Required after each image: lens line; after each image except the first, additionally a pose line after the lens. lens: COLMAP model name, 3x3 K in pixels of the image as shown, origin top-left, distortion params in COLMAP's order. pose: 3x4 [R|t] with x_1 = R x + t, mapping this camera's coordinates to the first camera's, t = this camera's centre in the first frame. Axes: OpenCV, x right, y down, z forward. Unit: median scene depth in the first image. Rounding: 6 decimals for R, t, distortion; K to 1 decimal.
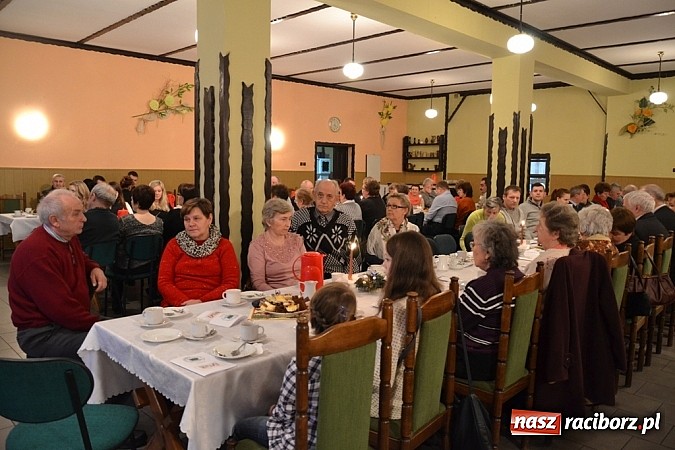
lens RADIAL K [[537.8, 0, 337.5], [0, 537.8, 225.0], [0, 0, 1]] dist [-0.046291, -0.002262]
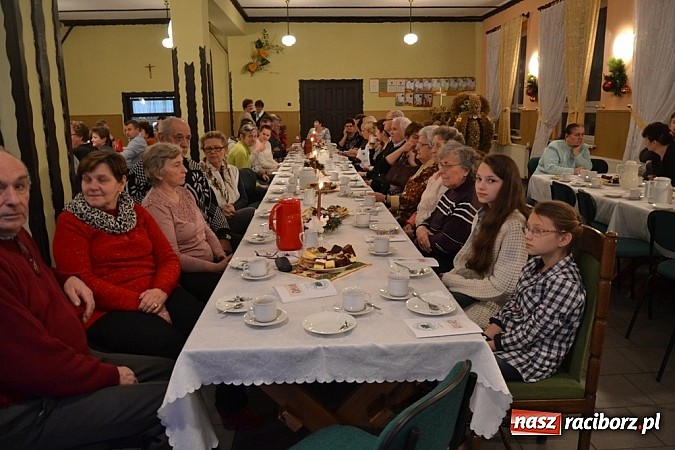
lens RADIAL K [[521.3, 0, 337.5], [0, 521.3, 225.0], [0, 0, 1]] dist [-0.023713, 0.004439]
pose [[0.675339, -0.184311, 0.714106, -0.238982], [0.103352, 0.982366, 0.155808, -0.011098], [-0.730230, -0.031419, 0.682479, 0.151276]]
